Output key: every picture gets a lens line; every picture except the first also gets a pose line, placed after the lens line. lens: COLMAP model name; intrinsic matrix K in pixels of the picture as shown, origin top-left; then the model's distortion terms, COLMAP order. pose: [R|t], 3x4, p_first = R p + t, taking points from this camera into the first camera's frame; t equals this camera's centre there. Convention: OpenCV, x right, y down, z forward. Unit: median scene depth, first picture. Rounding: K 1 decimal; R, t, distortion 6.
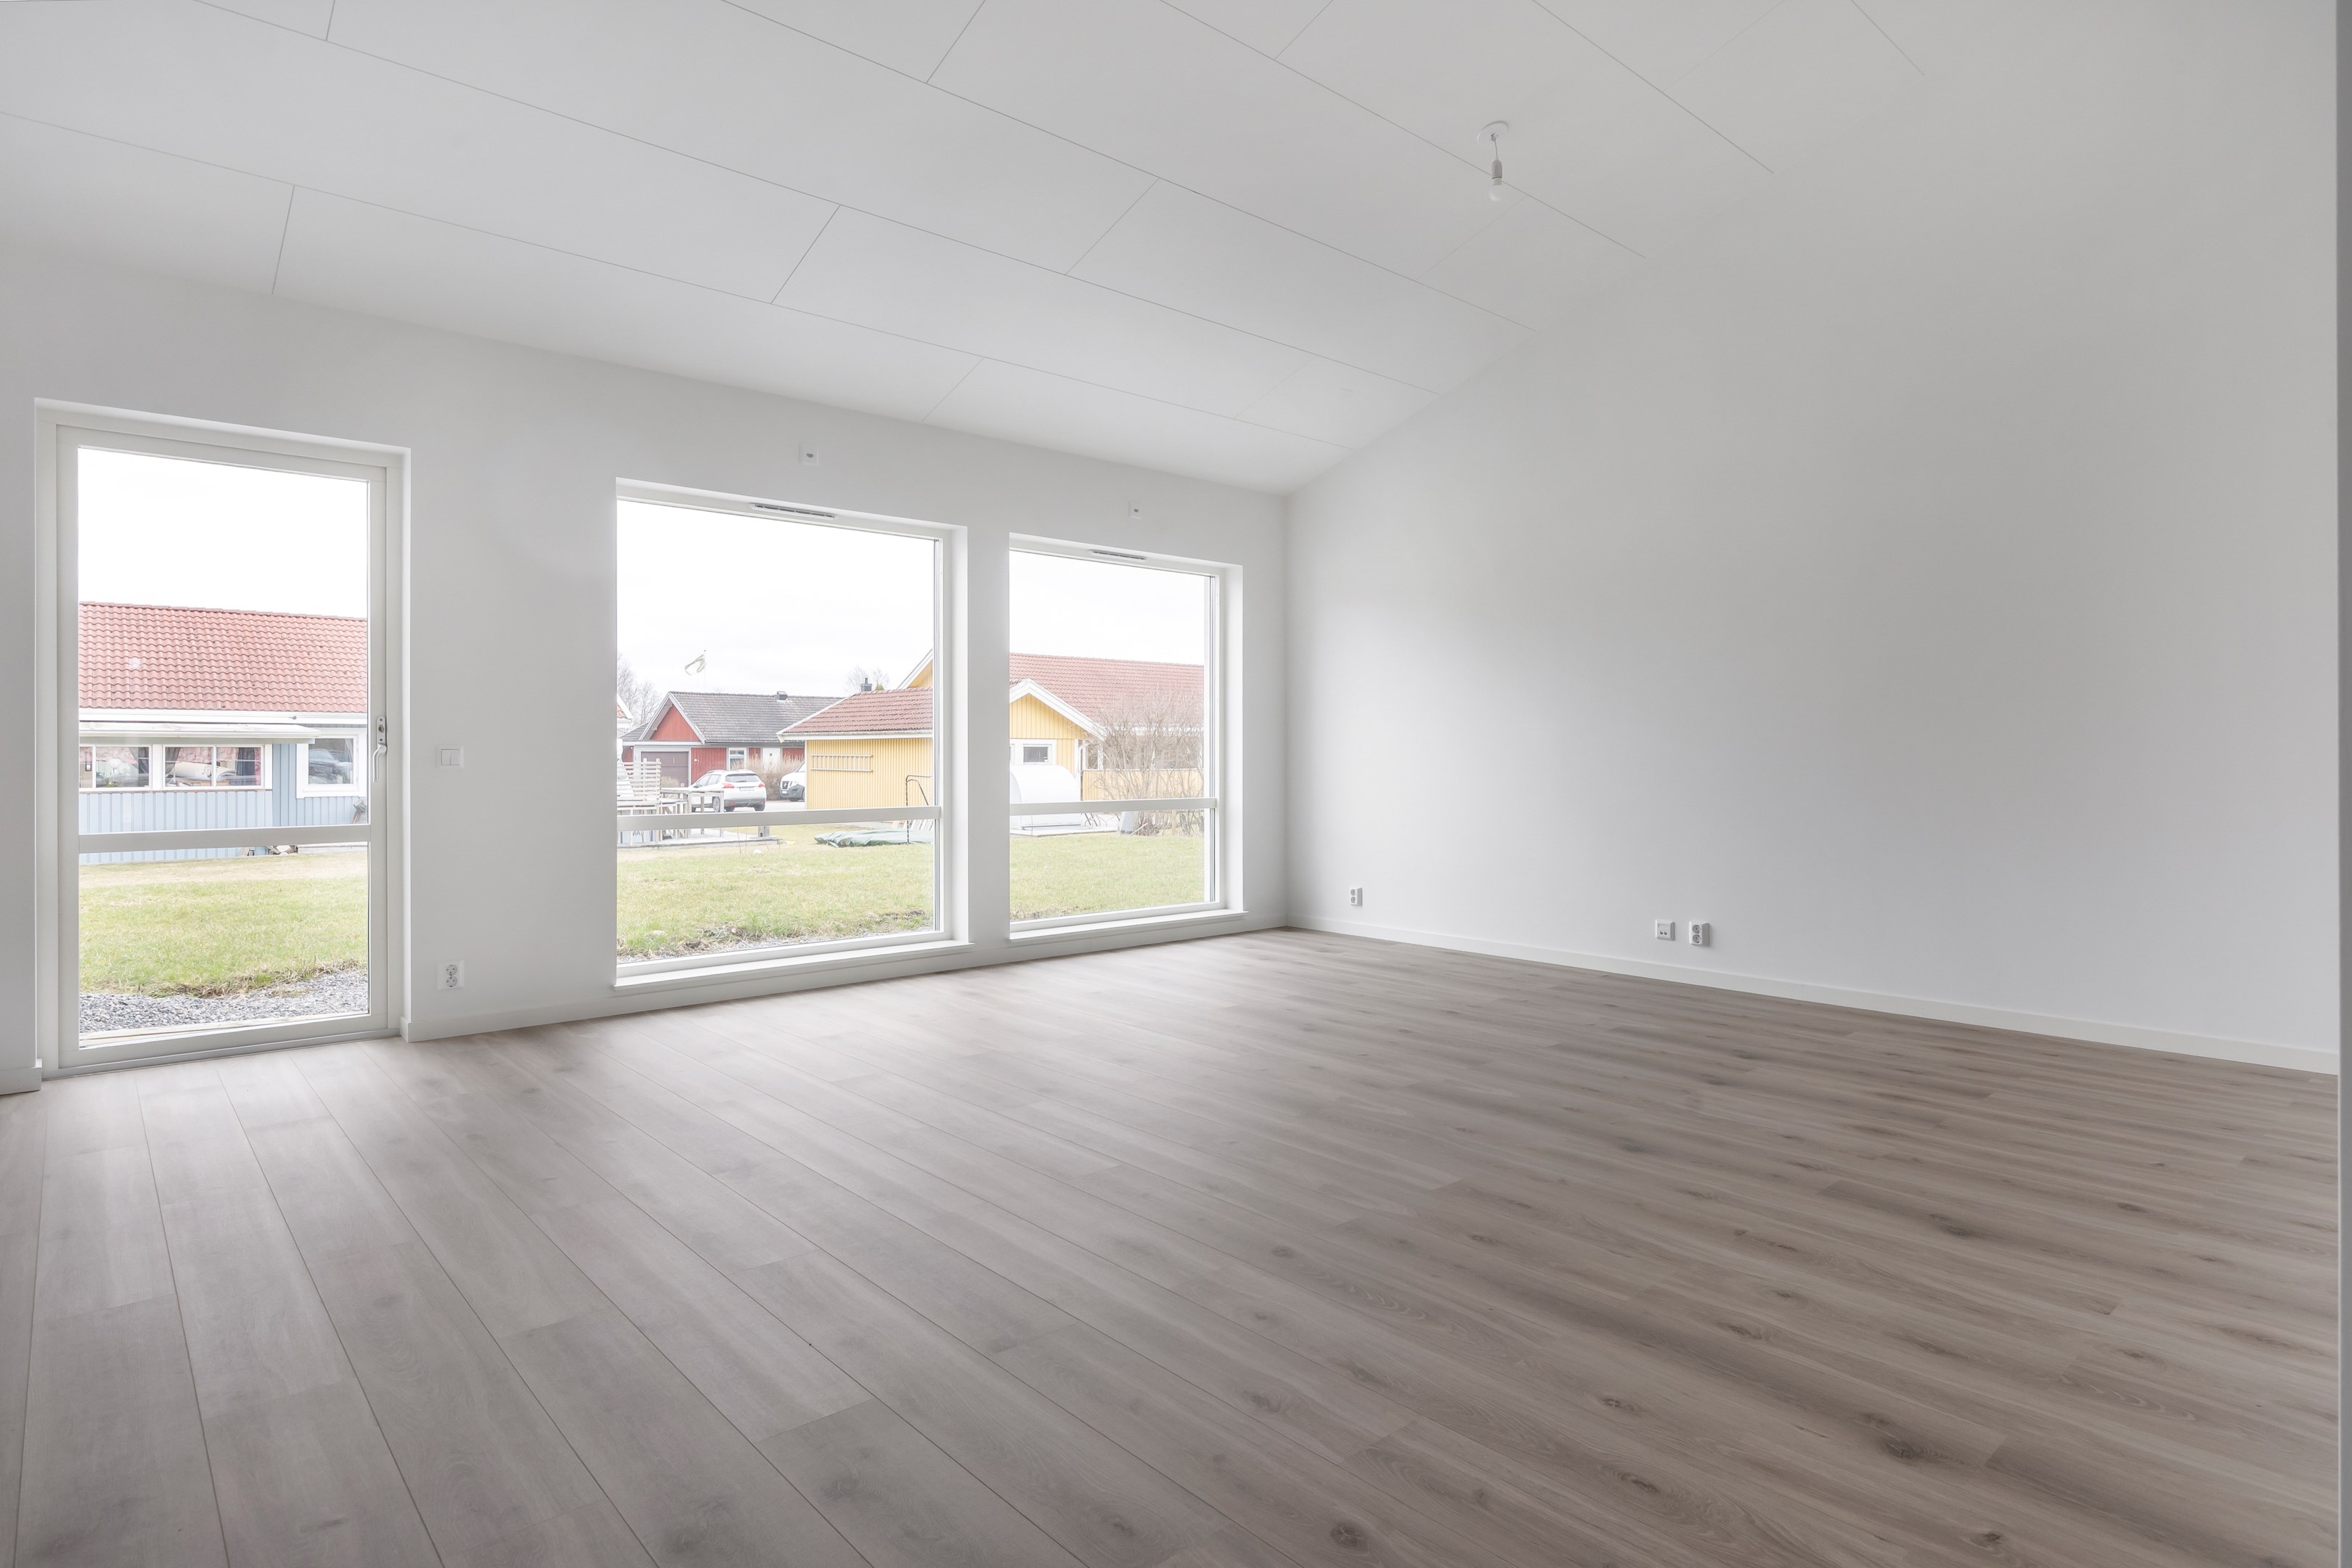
lens RADIAL K [[1246.5, 0, 1185.6], [0, 1246.5, 748.2], [0, 0, 1]] dist [-0.001714, -0.003359]
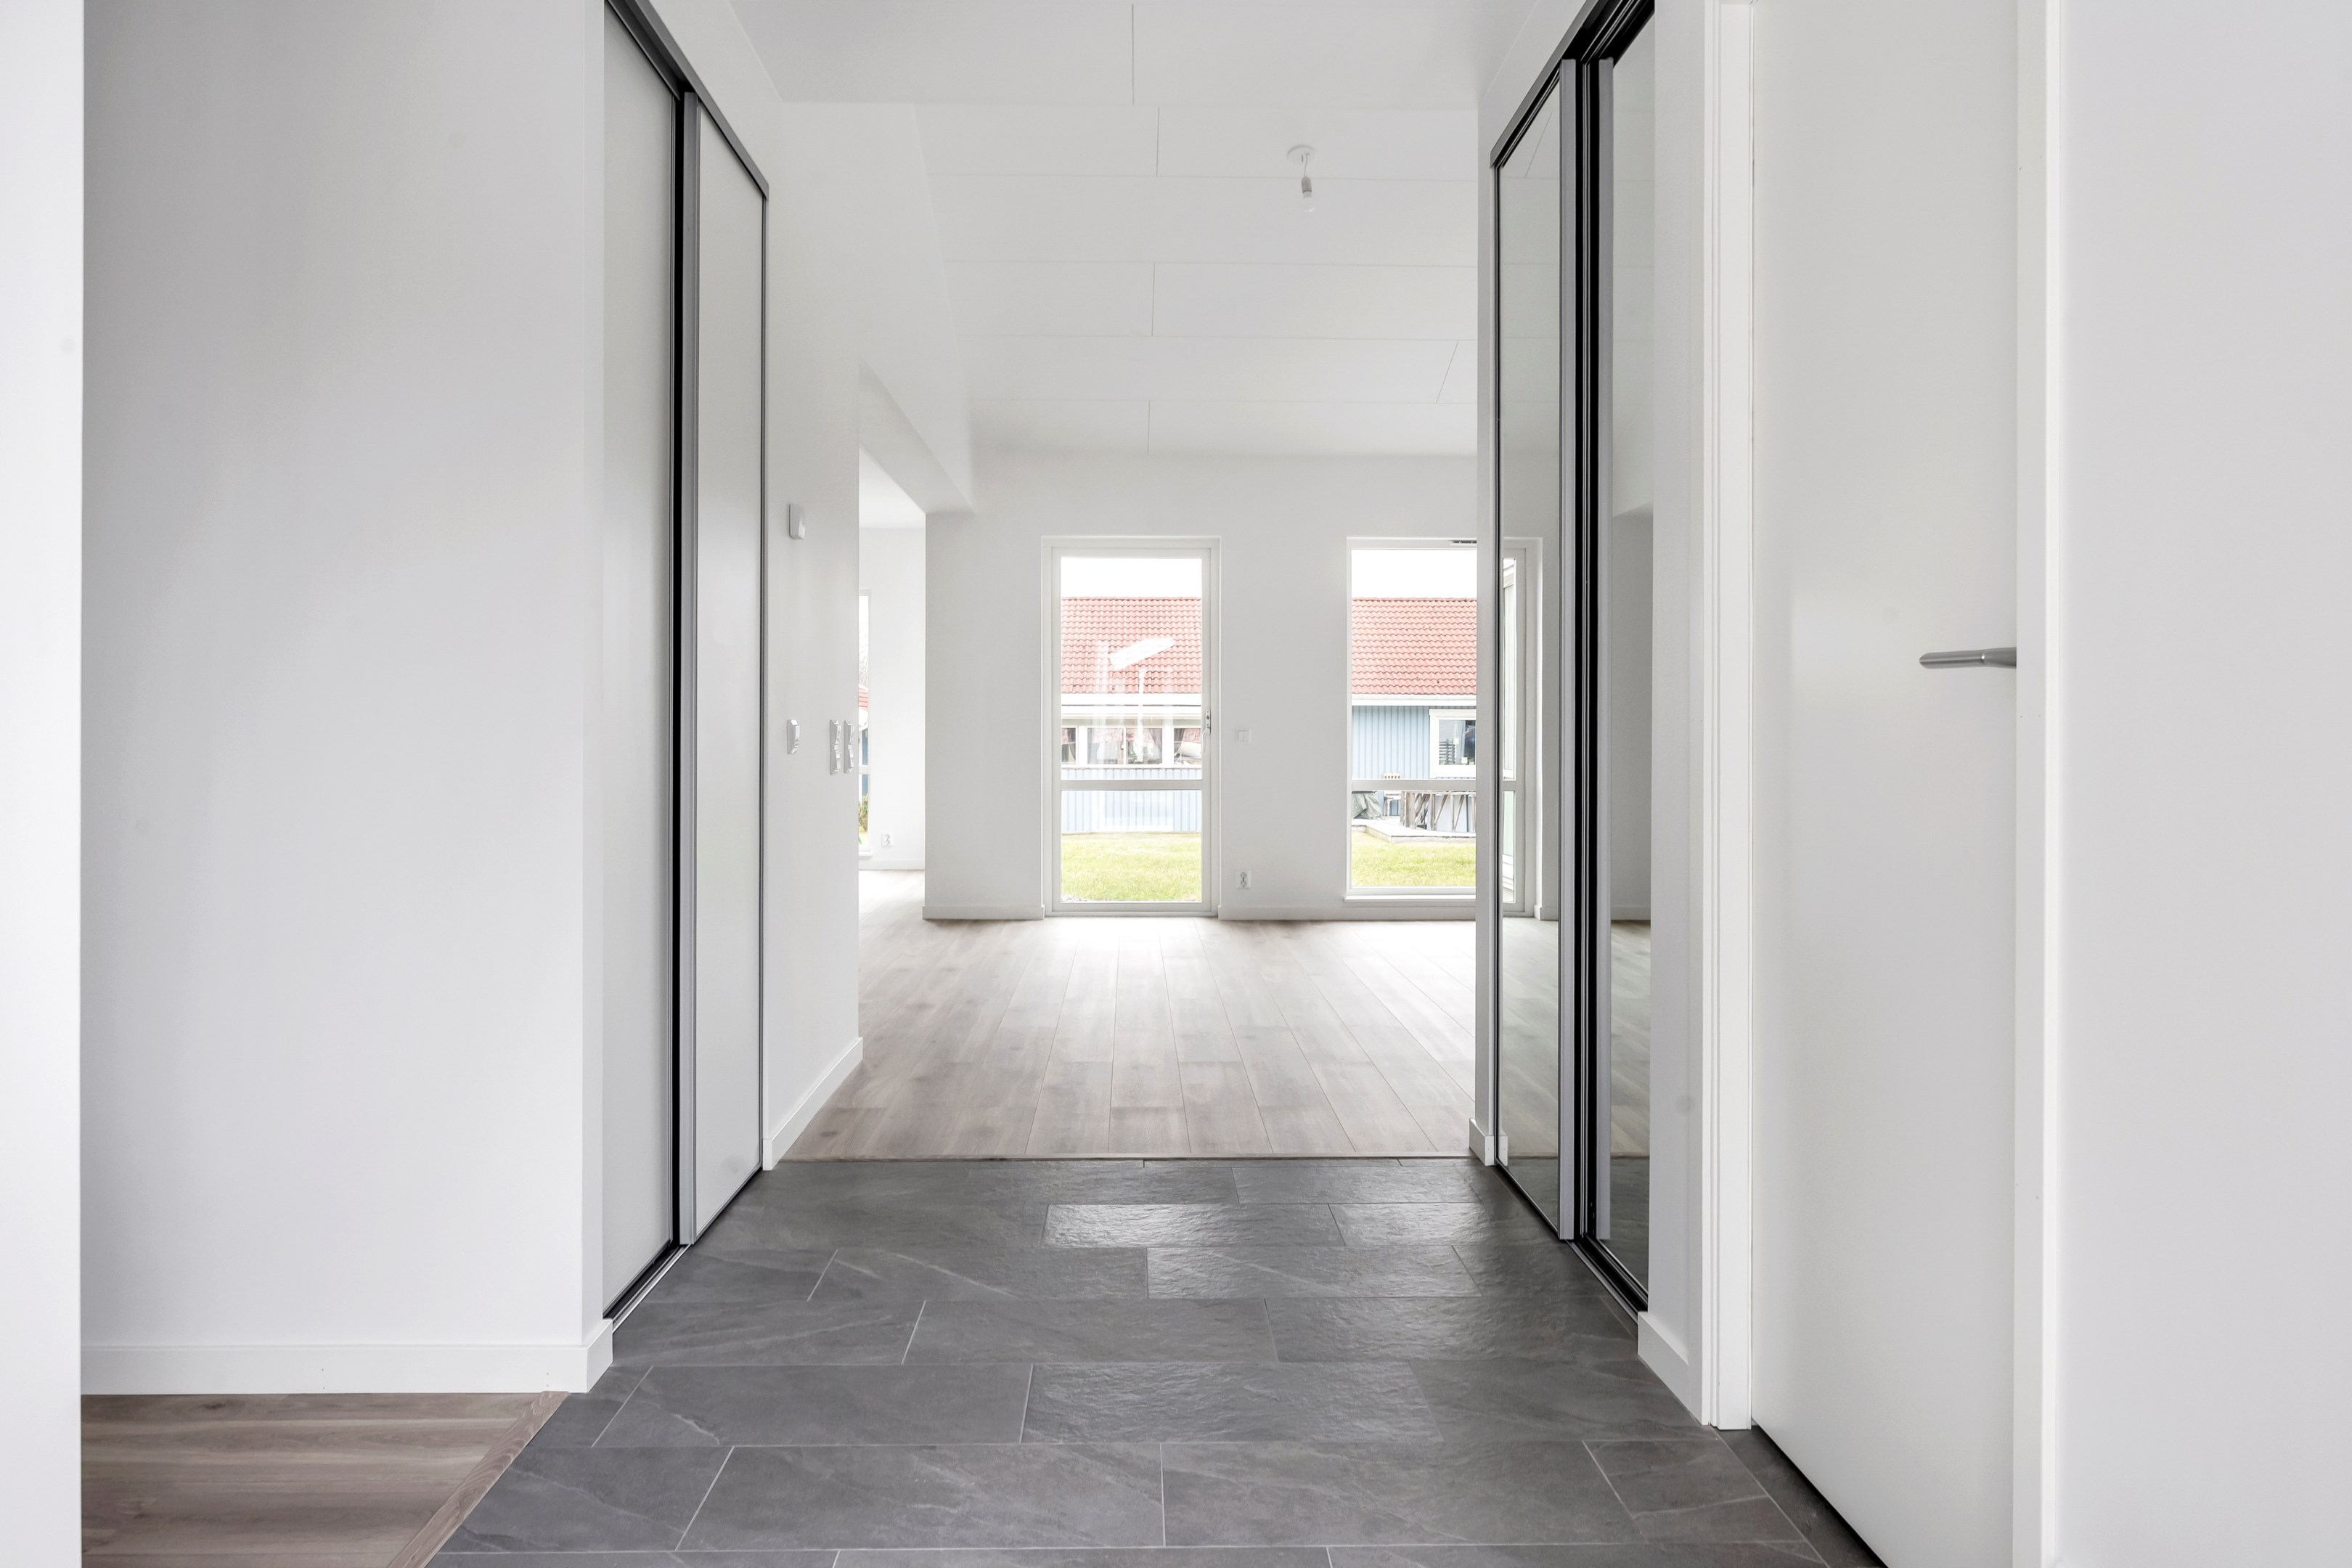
lens RADIAL K [[1654.4, 0, 1140.8], [0, 1654.4, 731.6], [0, 0, 1]] dist [-0.001039, -0.000141]
pose [[0.749360, 0.000093, -0.662163, 0.413363], [0.001306, 0.999998, 0.001618, -0.000850], [0.662161, -0.002077, 0.749358, -0.377164]]
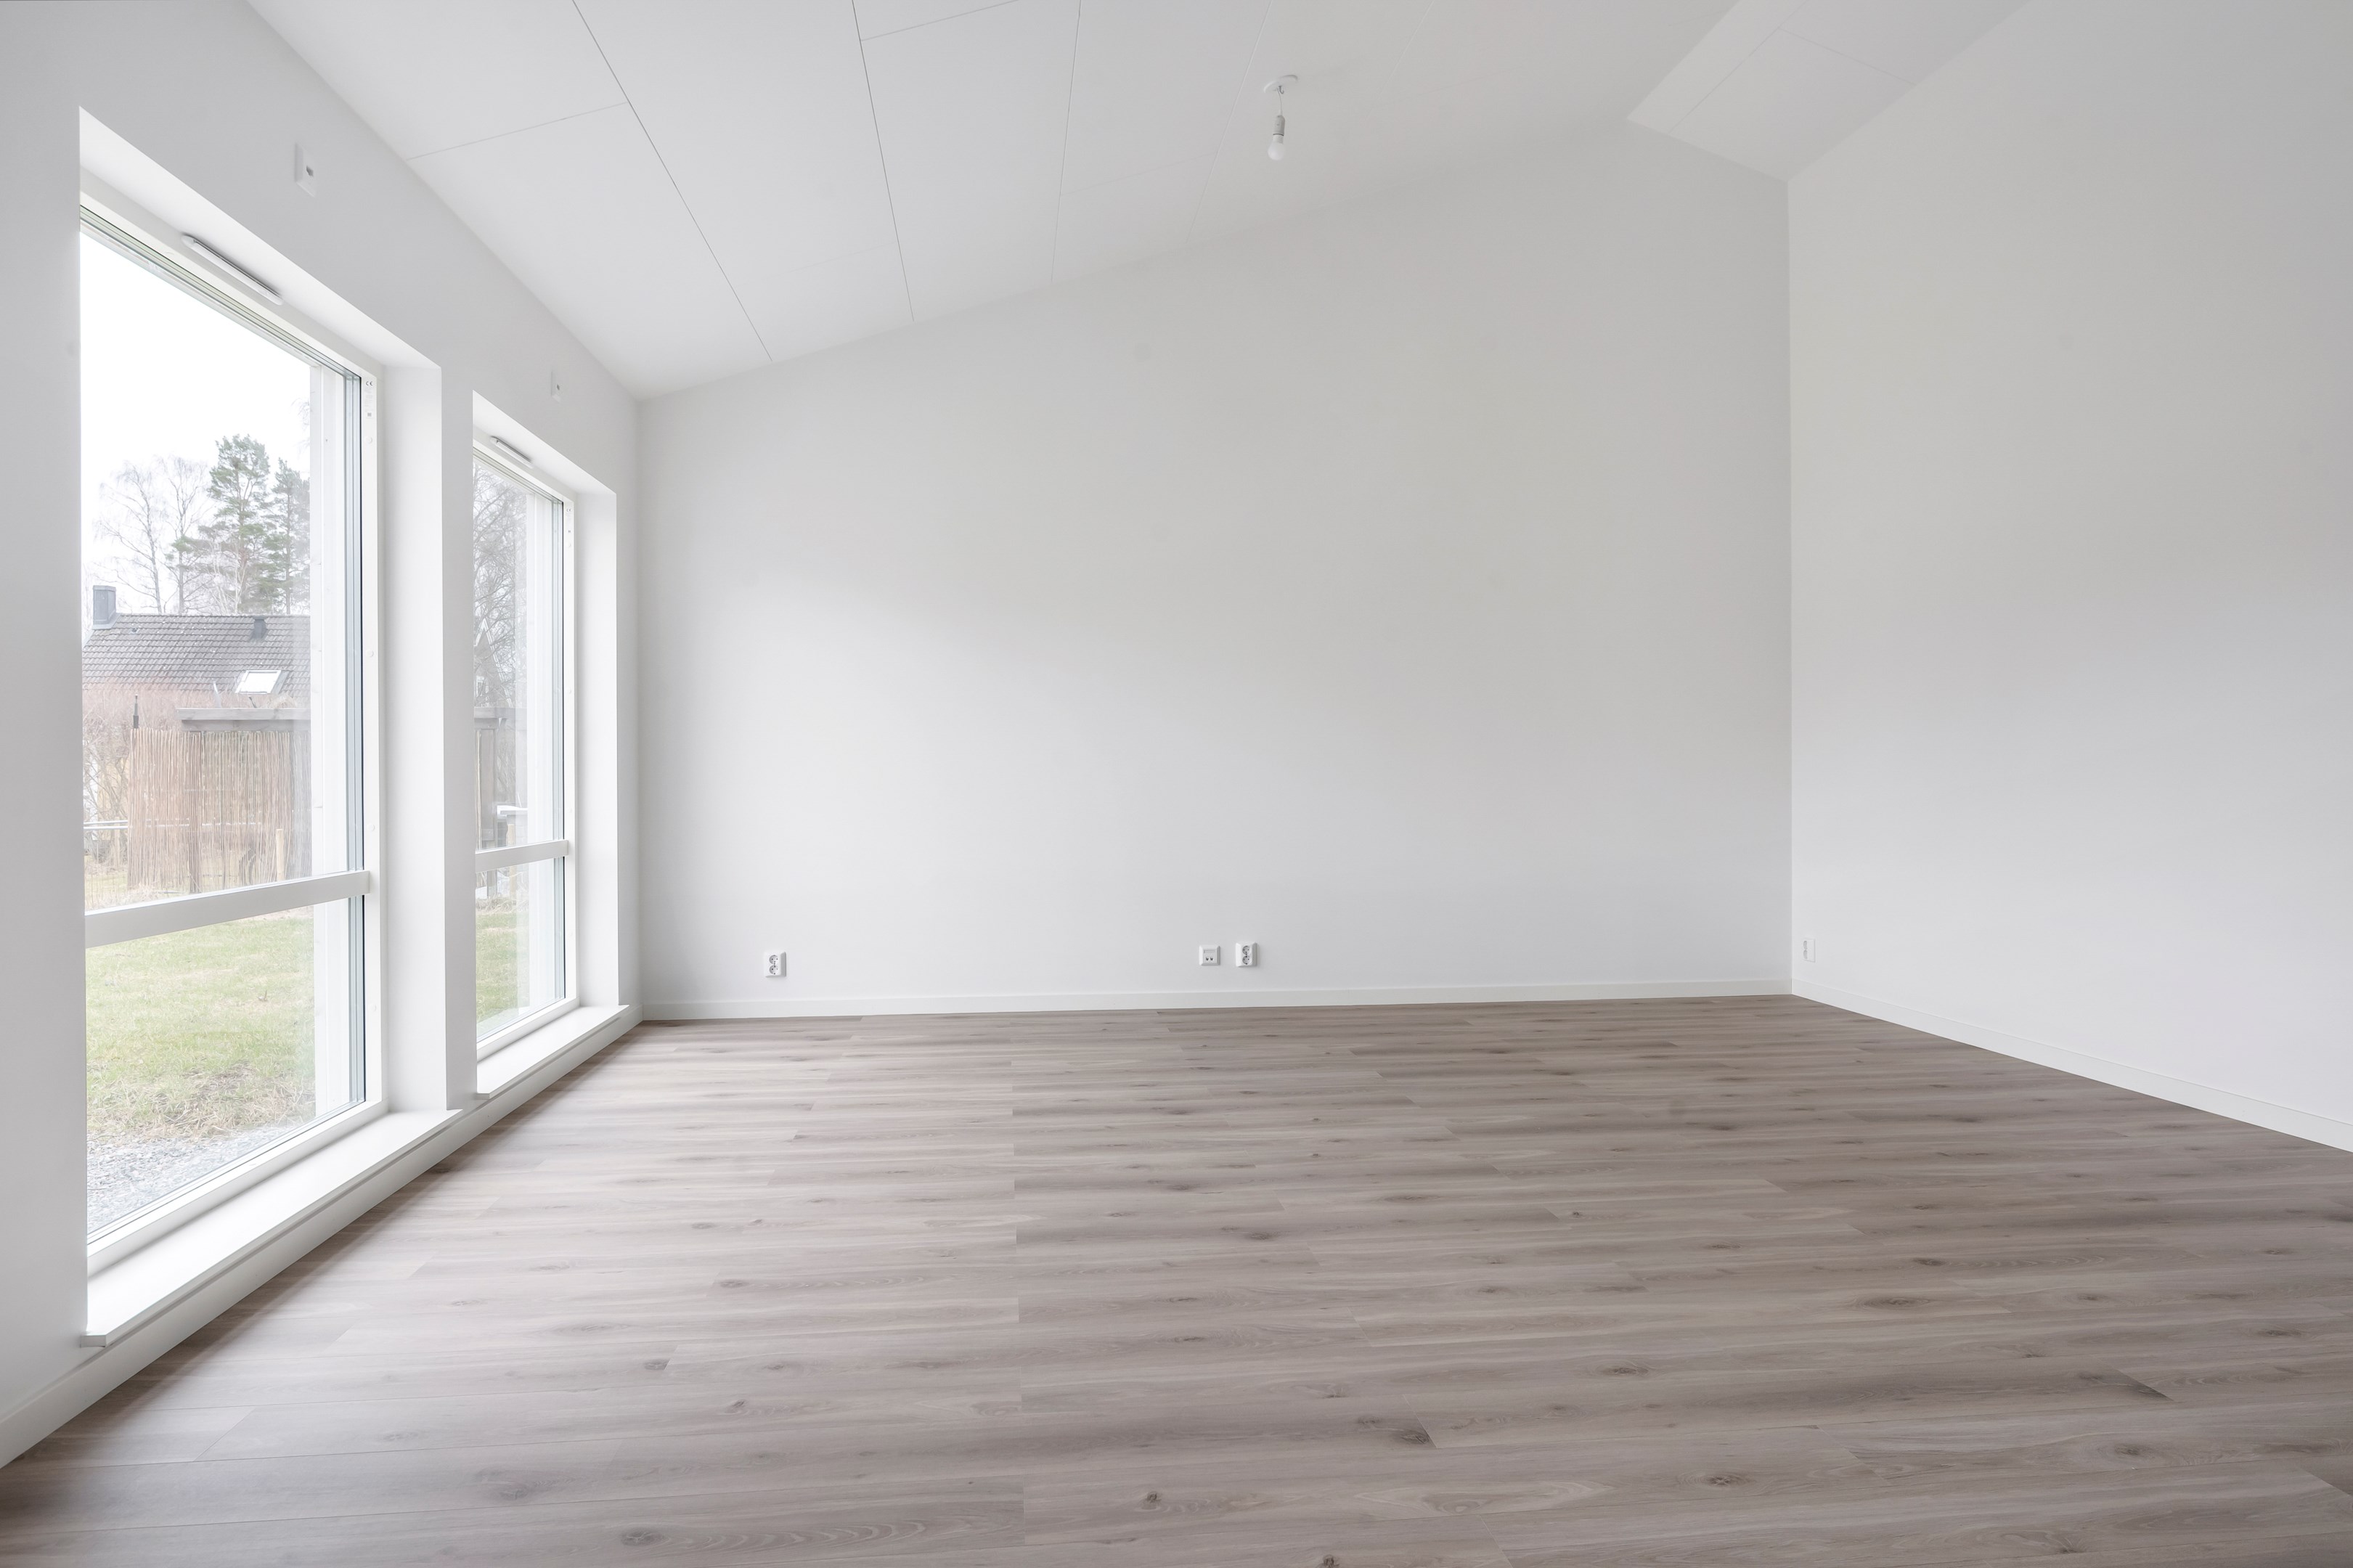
lens RADIAL K [[1500.1, 0, 1190.7], [0, 1500.1, 769.0], [0, 0, 1]] dist [0.000960, -0.004595]
pose [[0.569886, -0.001311, 0.821723, -0.454983], [-0.000216, 0.999998, 0.001745, 0.000911], [-0.821724, -0.001172, 0.569885, 0.287703]]
